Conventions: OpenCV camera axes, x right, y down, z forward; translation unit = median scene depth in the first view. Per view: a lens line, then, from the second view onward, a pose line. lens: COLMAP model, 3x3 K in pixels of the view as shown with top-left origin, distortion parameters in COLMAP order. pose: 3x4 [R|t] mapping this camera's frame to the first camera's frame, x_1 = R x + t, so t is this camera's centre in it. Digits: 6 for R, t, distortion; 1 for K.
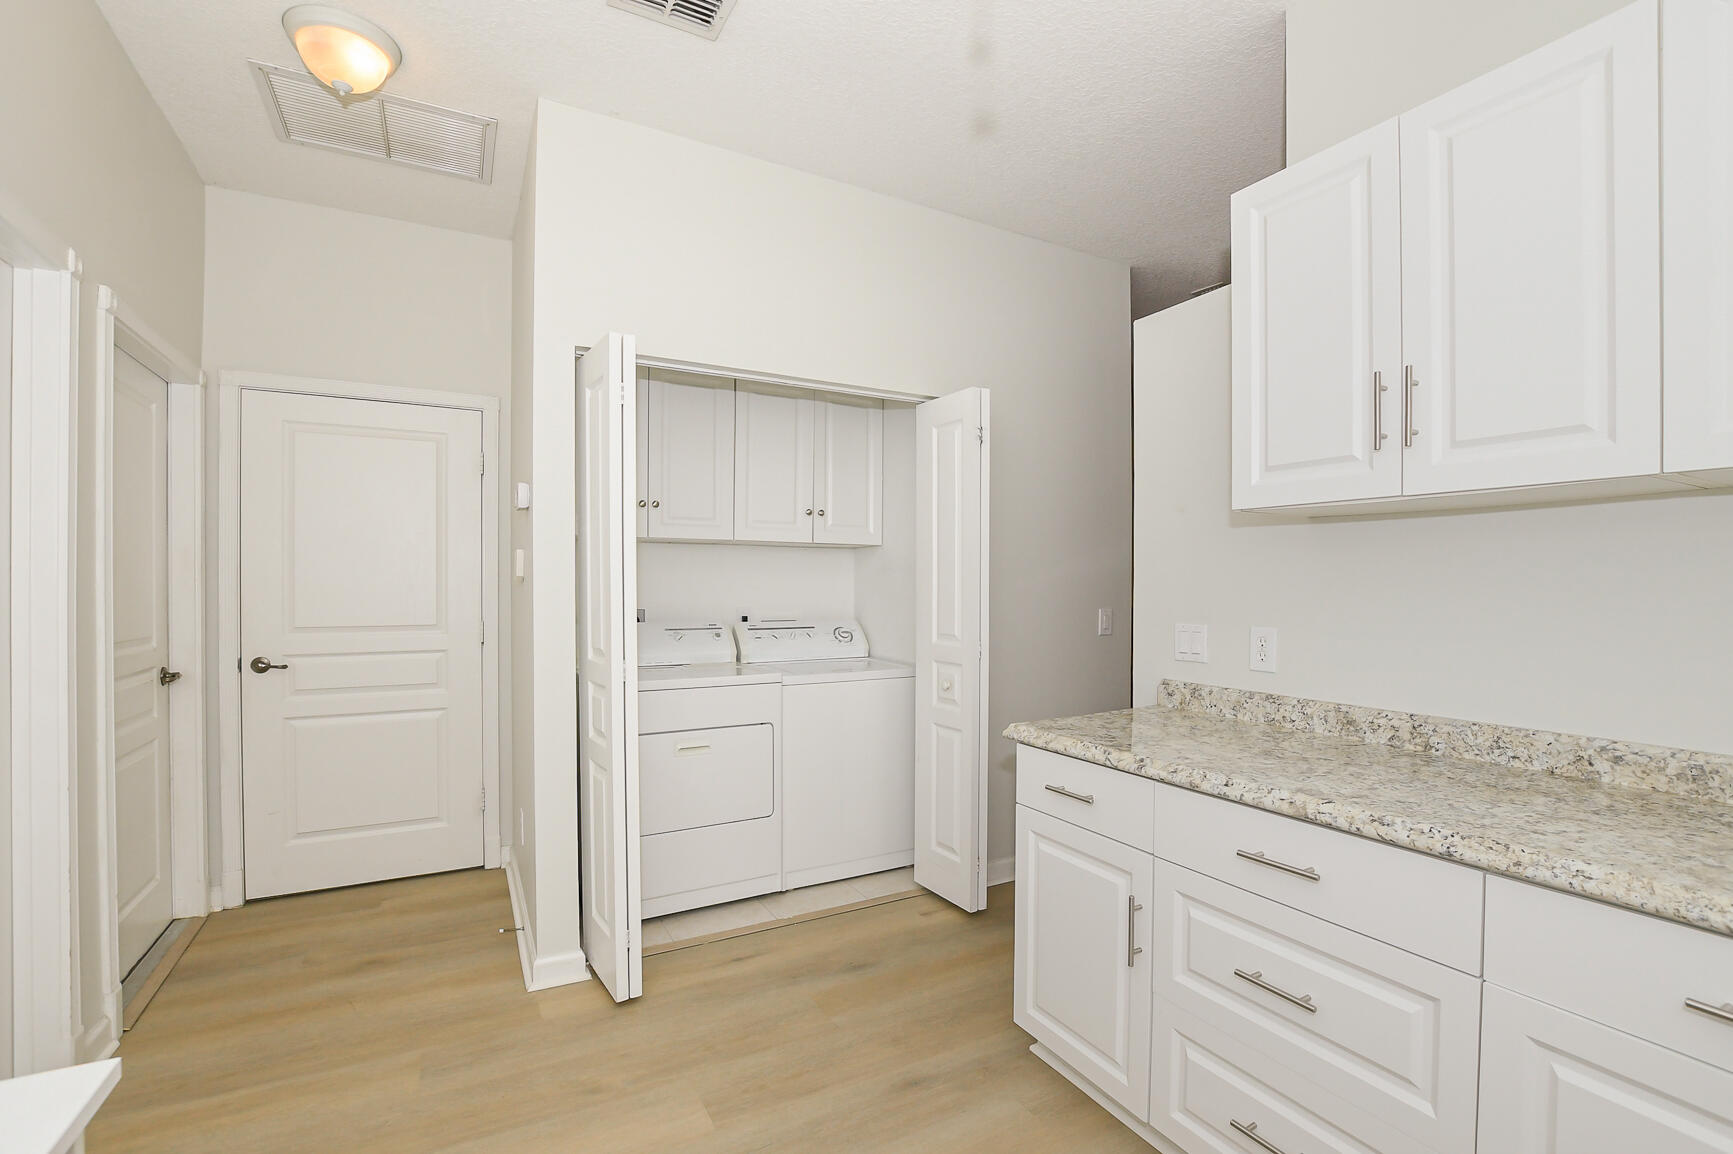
lens RADIAL K [[779.4, 0, 866.5], [0, 779.4, 577.0], [0, 0, 1]] dist [-0.023893, 0.001220]
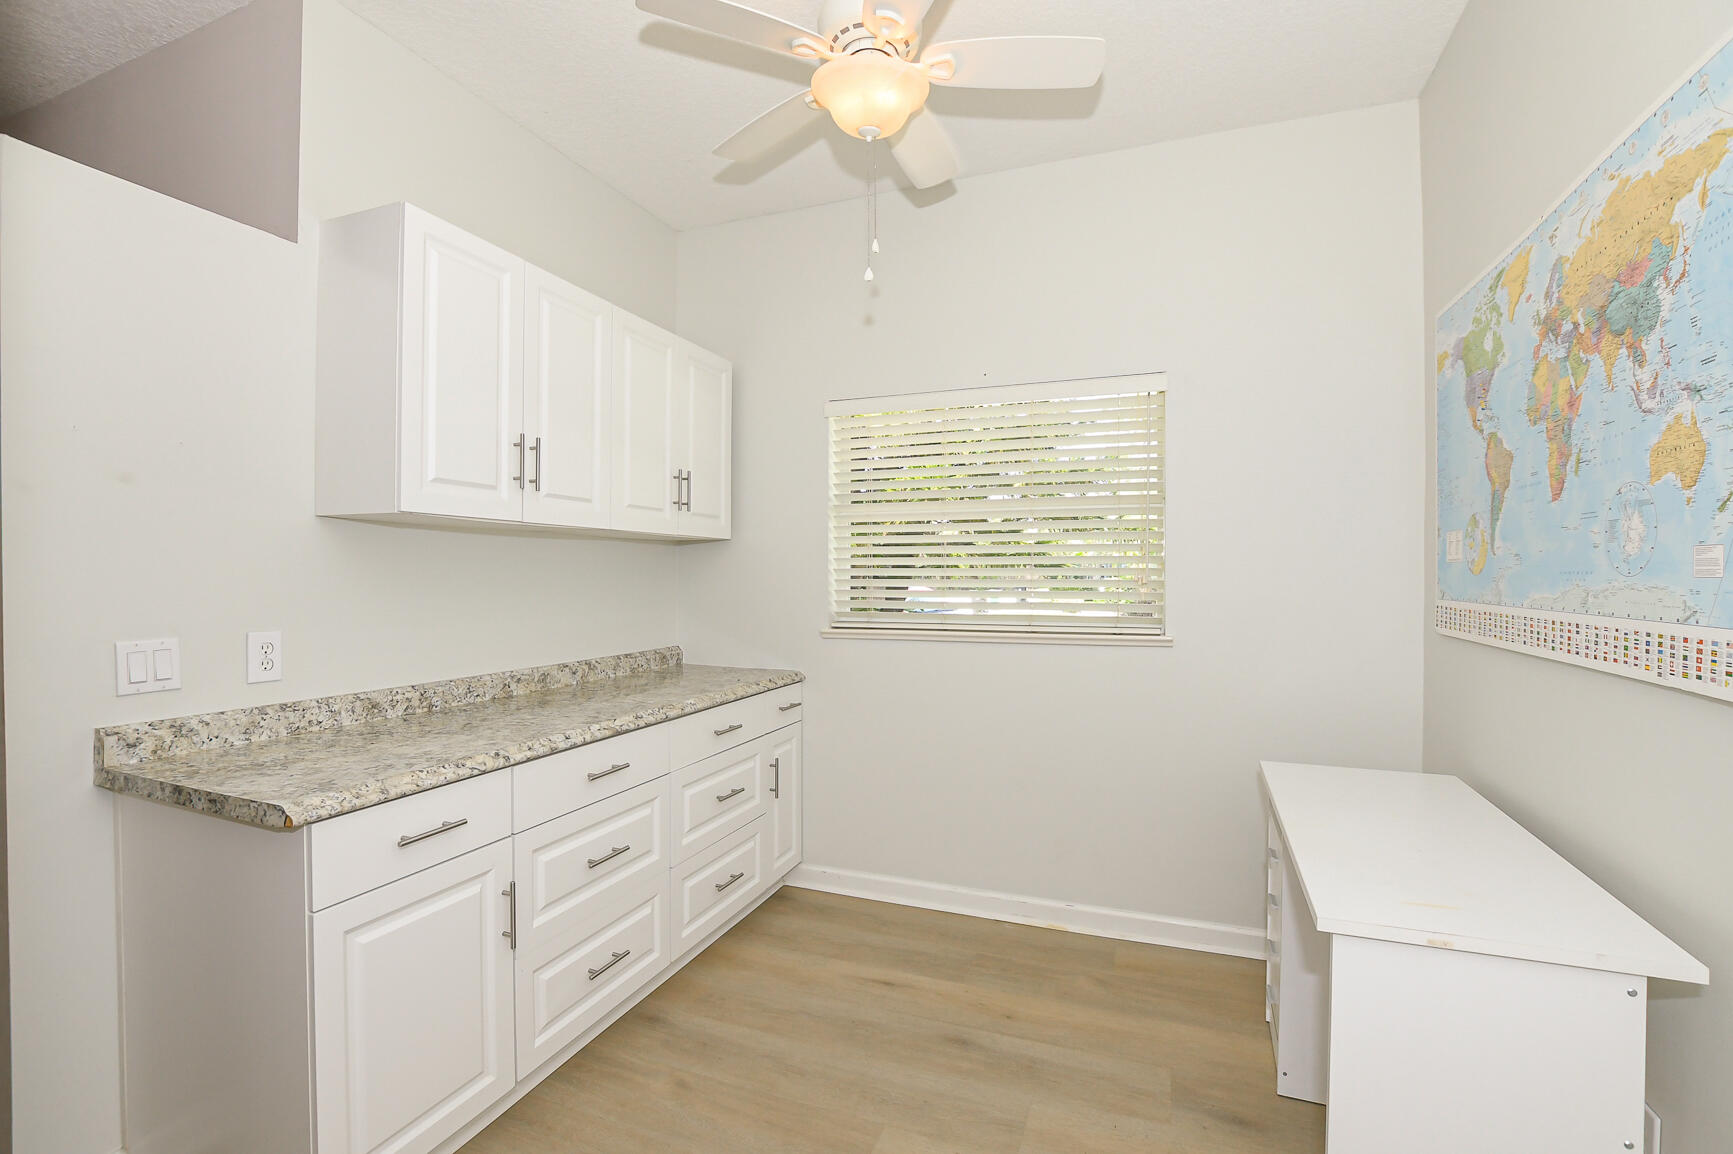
lens RADIAL K [[779.4, 0, 866.5], [0, 779.4, 577.0], [0, 0, 1]] dist [-0.023893, 0.001220]
pose [[-0.638289, -0.004594, 0.769783, -0.560094], [-0.005177, 0.999985, 0.001675, -0.003248], [-0.769780, -0.002916, -0.638303, 0.950039]]
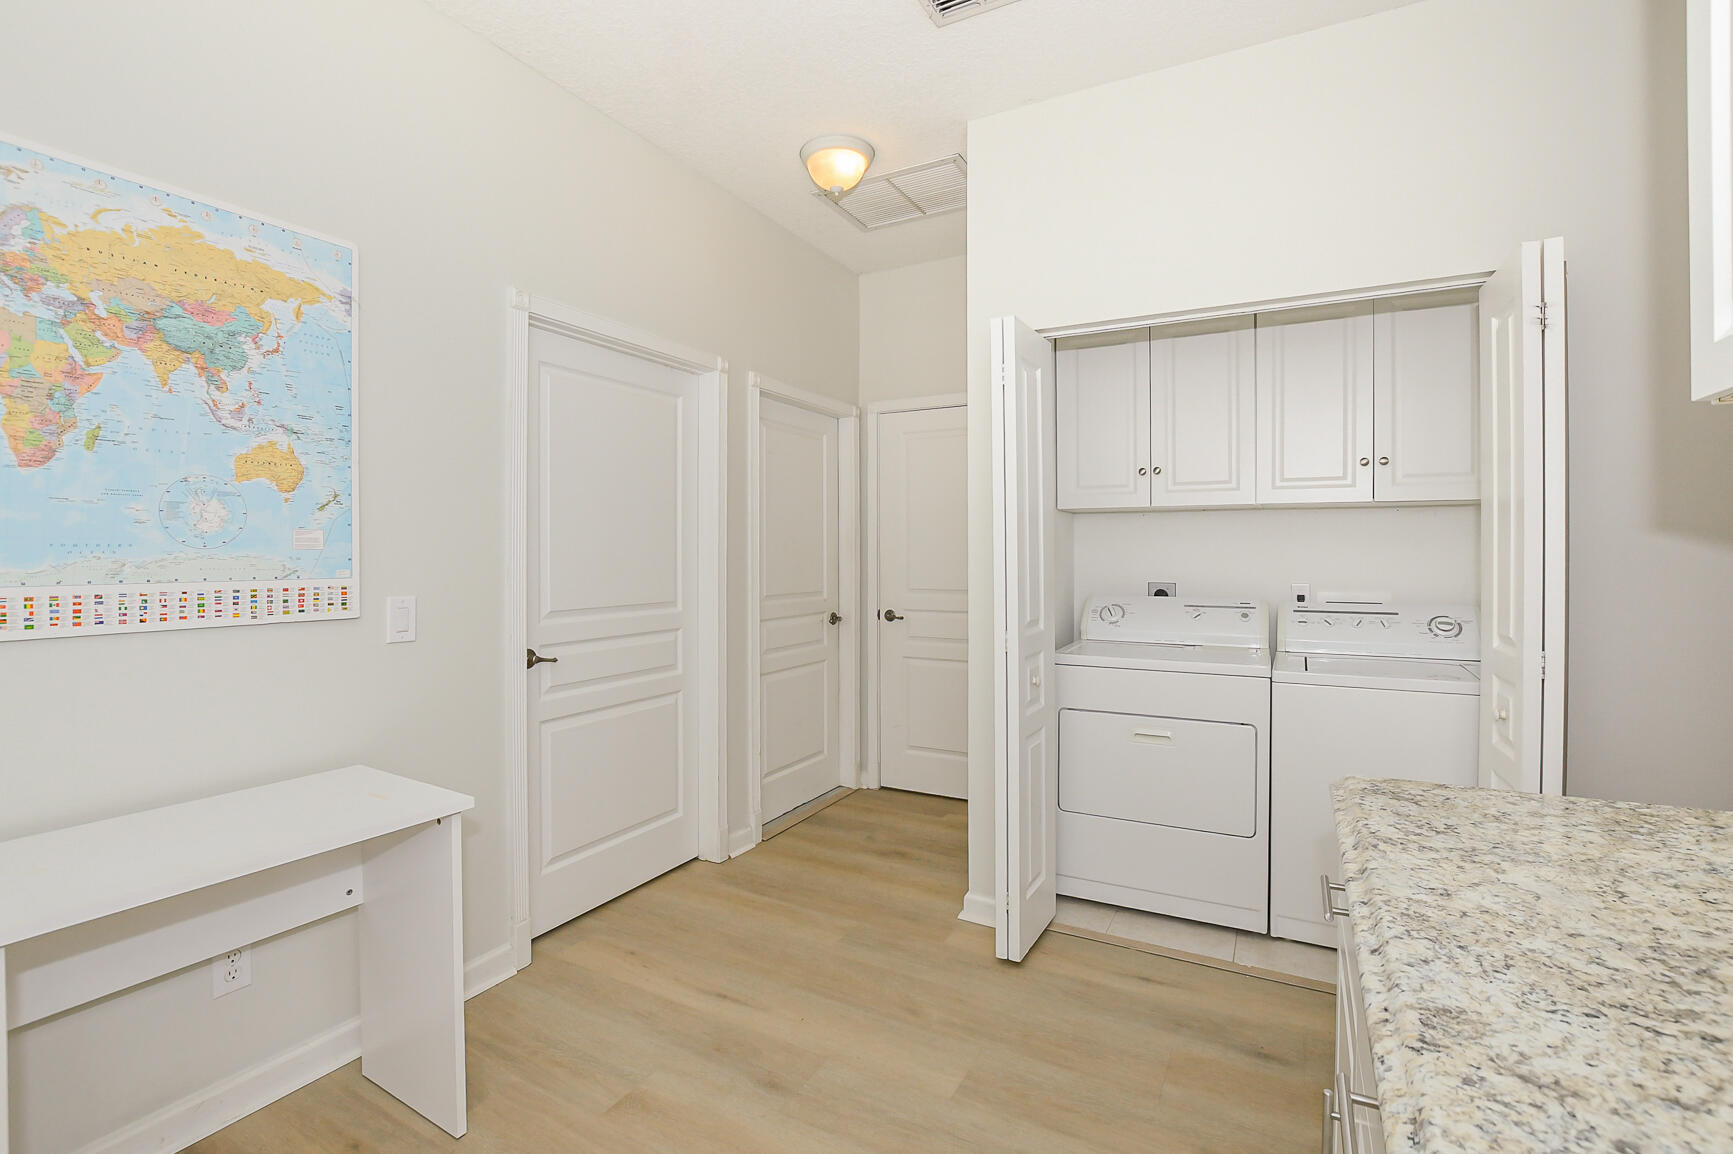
lens RADIAL K [[791.0, 0, 873.1], [0, 791.0, 542.1], [0, 0, 1]] dist [-0.011204, 0.000203]
pose [[0.540615, -0.014204, -0.841150, 0.488542], [0.007302, 0.999899, -0.012192, 0.001883], [0.841238, 0.000449, 0.540664, 0.281338]]
